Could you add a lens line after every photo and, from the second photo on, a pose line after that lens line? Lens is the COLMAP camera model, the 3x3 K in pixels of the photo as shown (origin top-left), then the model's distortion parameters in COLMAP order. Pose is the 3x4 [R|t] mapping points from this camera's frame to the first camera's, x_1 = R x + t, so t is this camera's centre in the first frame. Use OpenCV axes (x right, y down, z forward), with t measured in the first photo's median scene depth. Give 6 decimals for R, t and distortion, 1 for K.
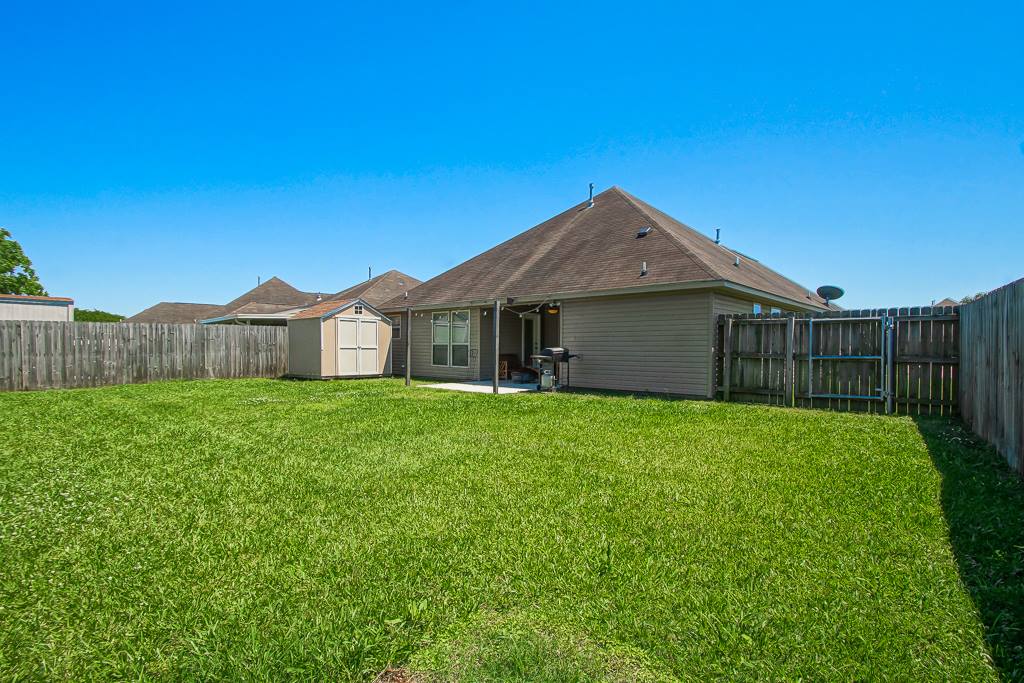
lens RADIAL K [[460.8, 0, 517.6], [0, 460.8, 344.7], [0, 0, 1]] dist [0.022988, 0.000065]
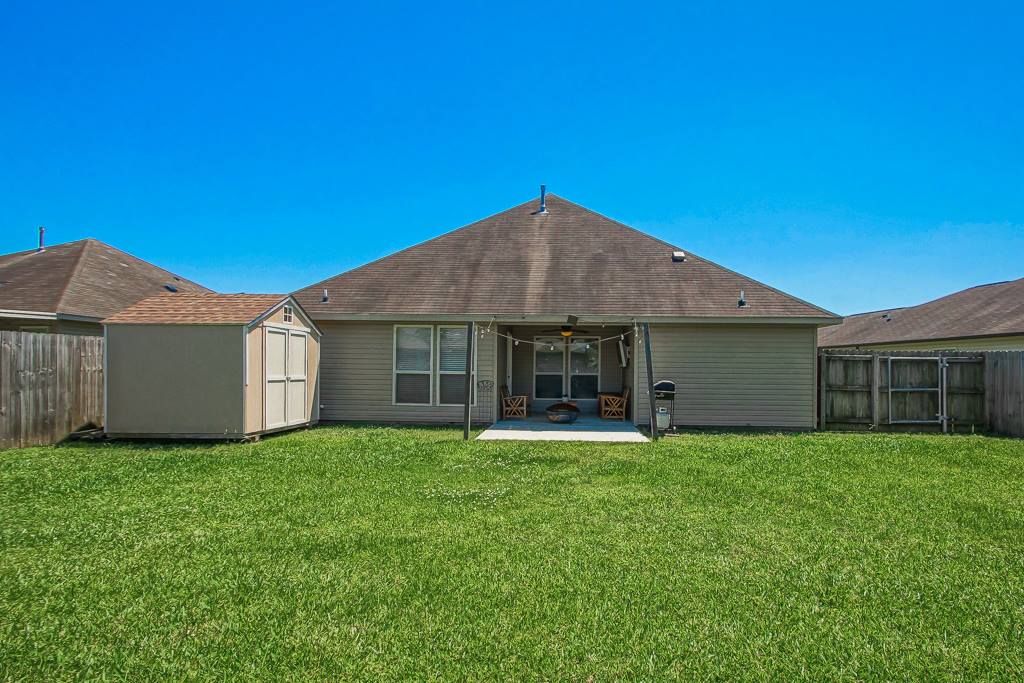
lens RADIAL K [[502.4, 0, 564.0], [0, 502.4, 370.5], [0, 0, 1]] dist [0.012585, -0.000506]
pose [[0.786102, 0.004828, 0.618078, -0.491919], [-0.009983, 0.999938, 0.004886, -0.011914], [-0.618016, -0.010011, 0.786102, 0.304572]]
